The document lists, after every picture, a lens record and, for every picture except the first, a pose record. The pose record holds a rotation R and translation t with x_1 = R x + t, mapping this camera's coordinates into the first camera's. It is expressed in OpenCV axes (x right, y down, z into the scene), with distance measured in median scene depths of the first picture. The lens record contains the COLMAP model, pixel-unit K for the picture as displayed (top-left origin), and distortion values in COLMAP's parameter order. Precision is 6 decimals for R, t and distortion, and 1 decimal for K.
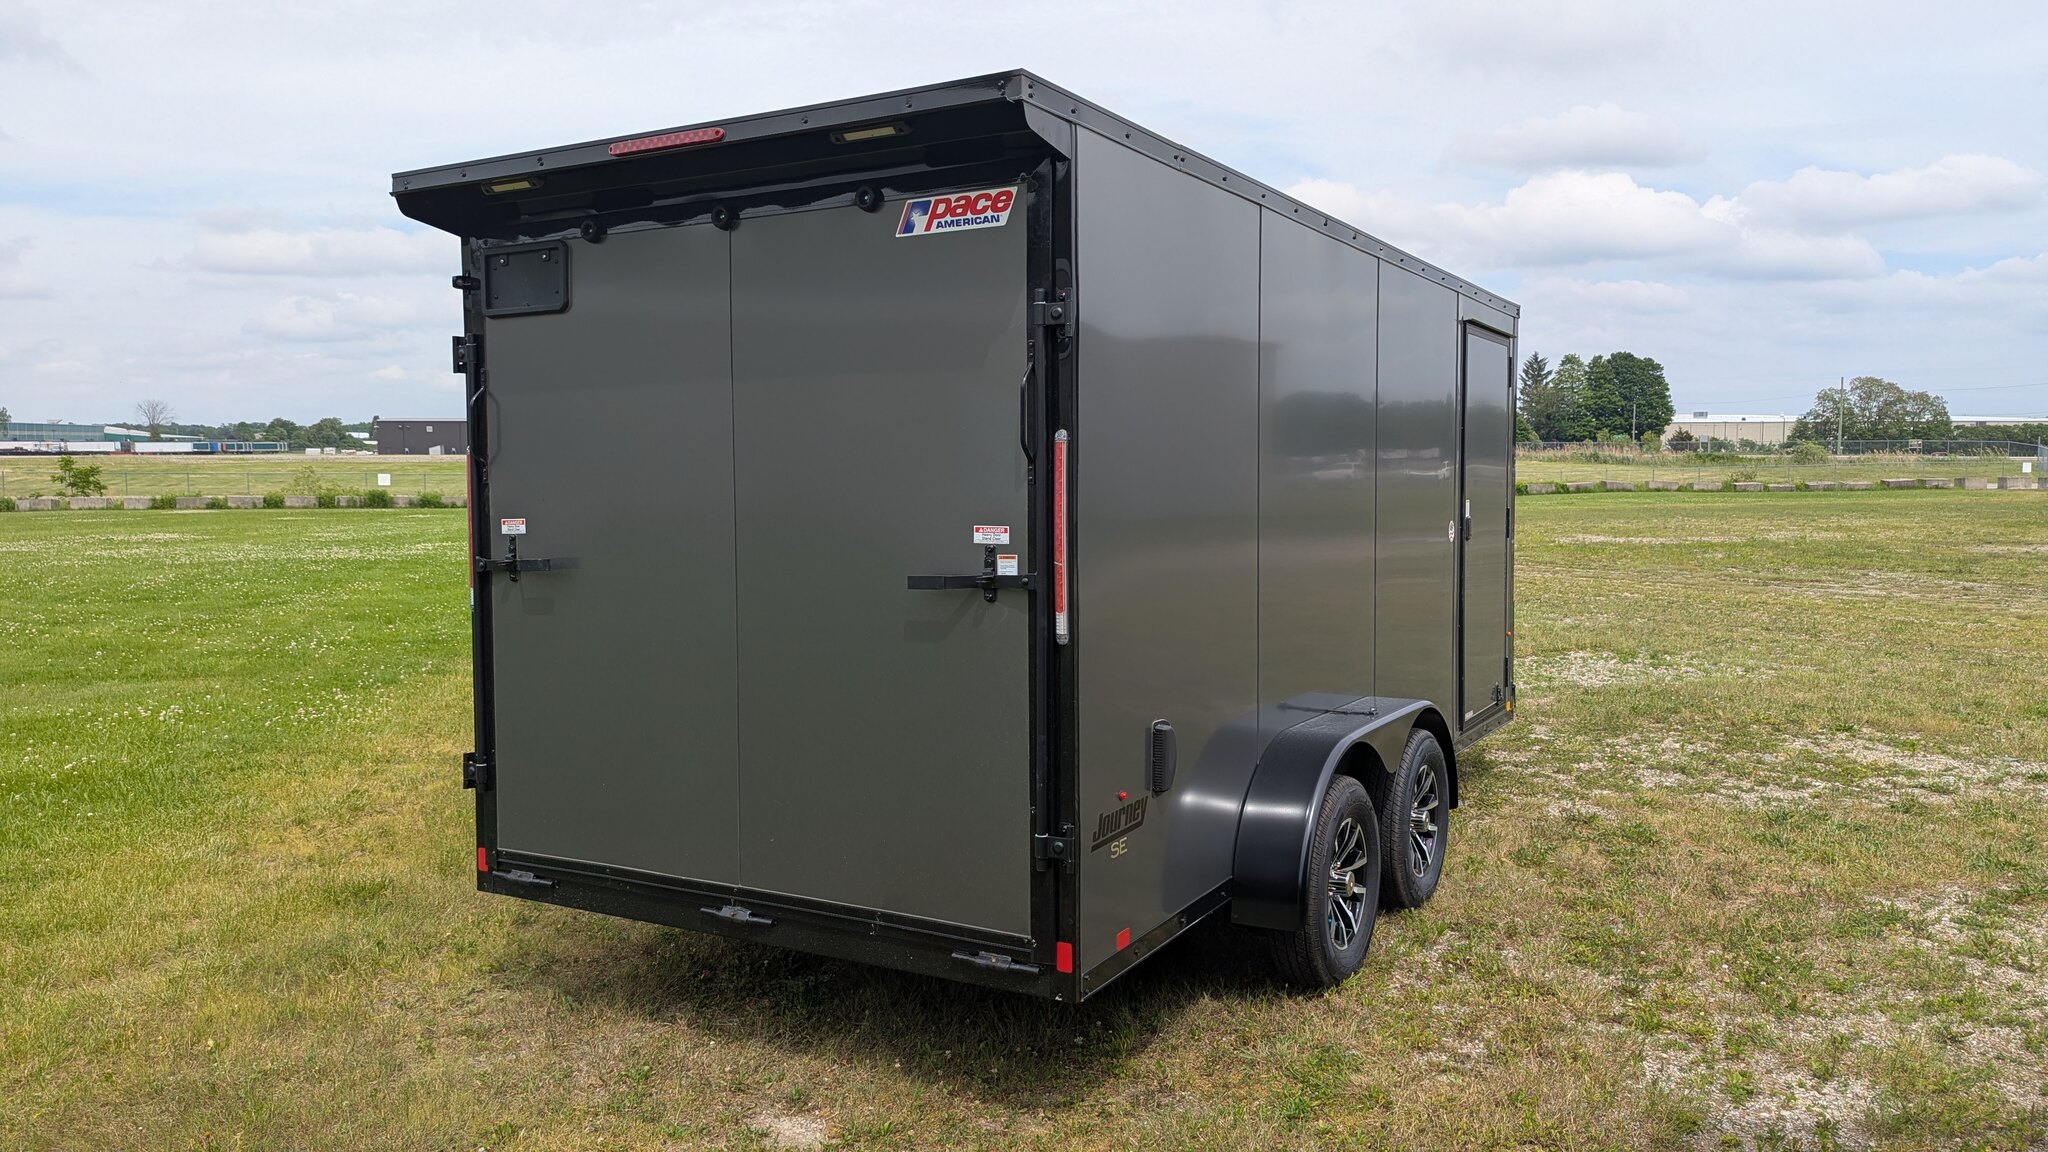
lens RADIAL K [[1454.5, 0, 1072.2], [0, 1454.5, 570.7], [0, 0, 1]] dist [0.043046, 0.000369]
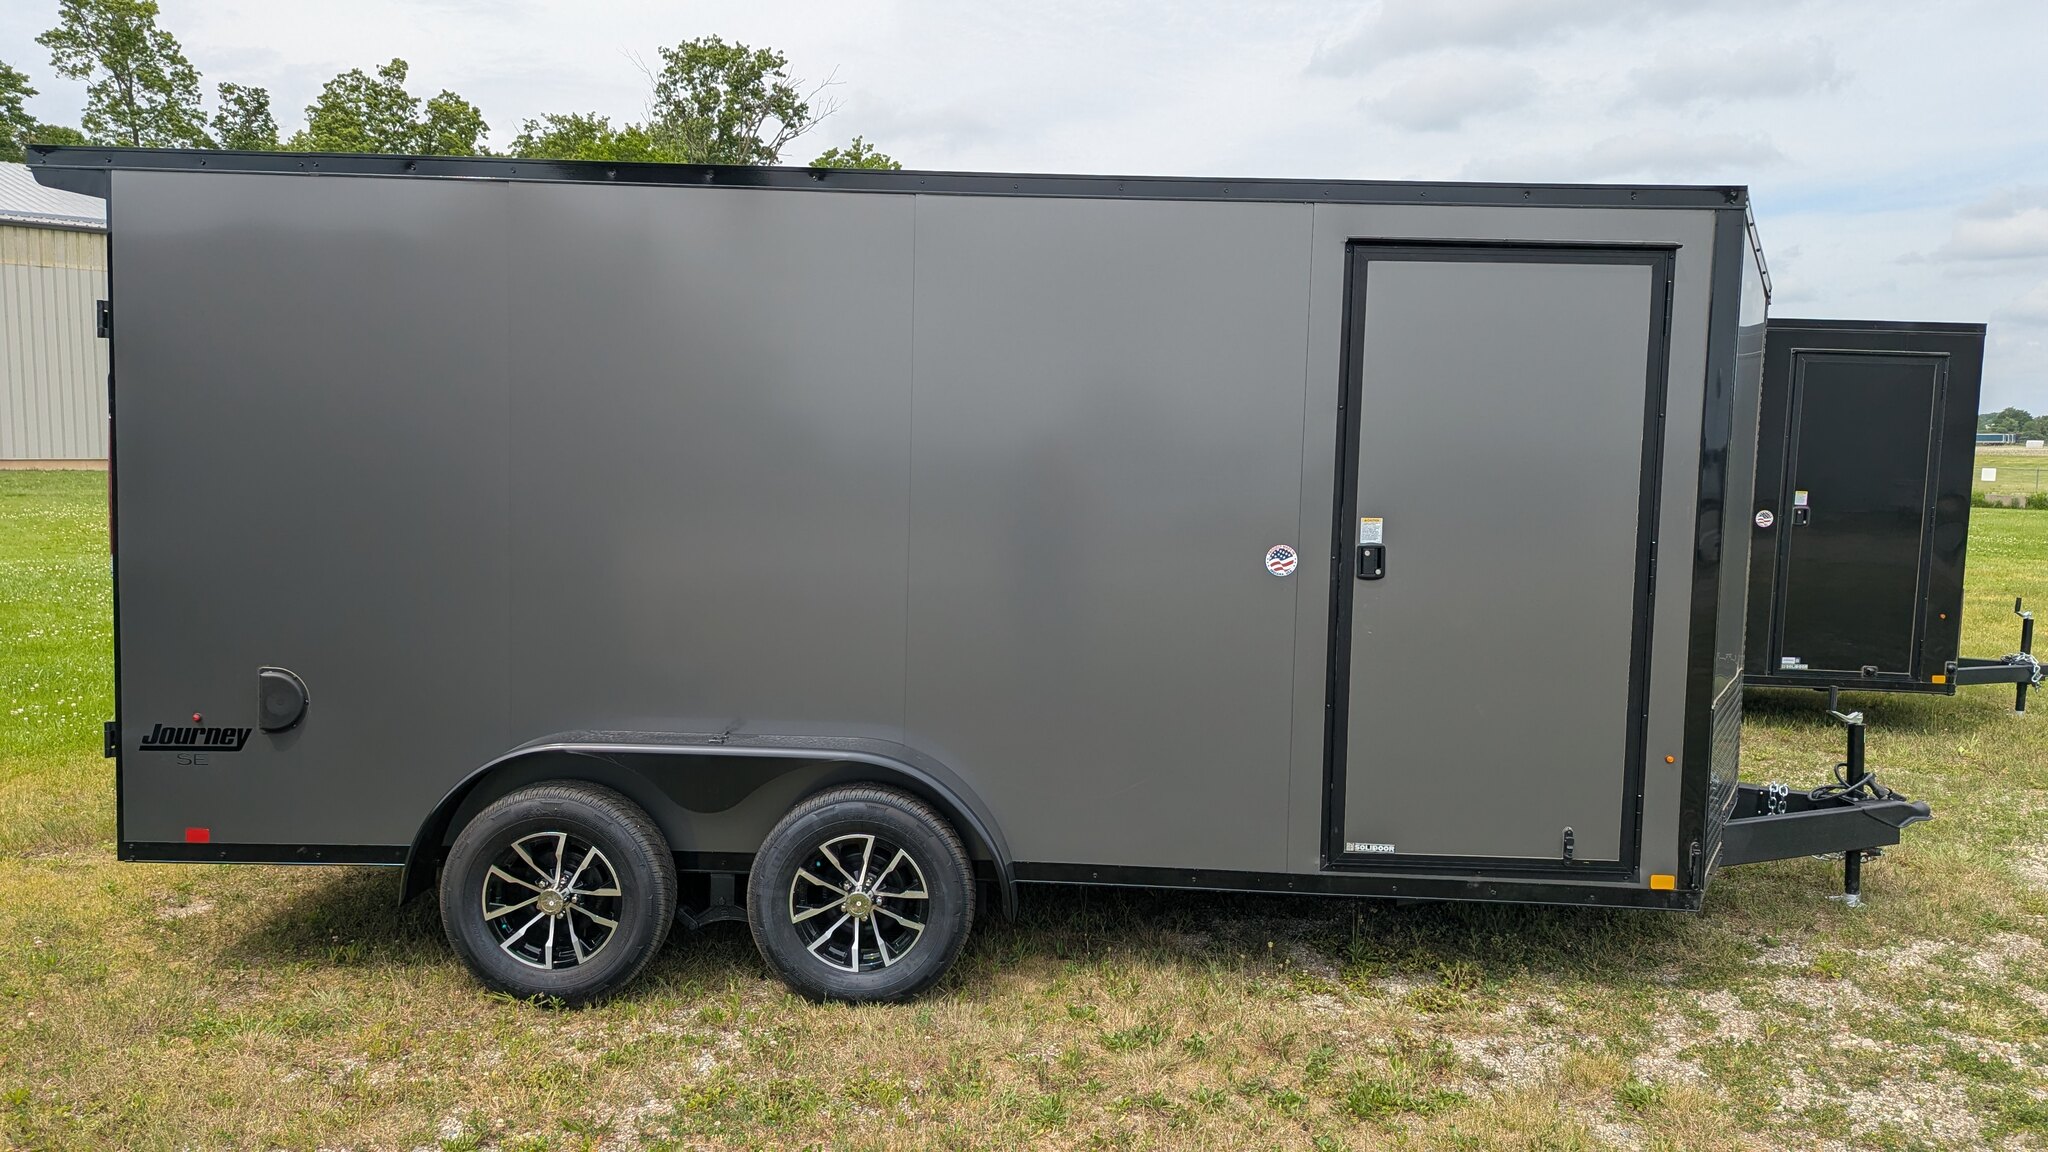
lens RADIAL K [[1454.5, 0, 1072.2], [0, 1454.5, 570.7], [0, 0, 1]] dist [0.043046, 0.000369]
pose [[0.465835, 0.096120, -0.879636, 0.083896], [-0.090971, 0.994018, 0.060443, -0.005711], [0.880183, 0.051865, 0.471792, 0.061840]]
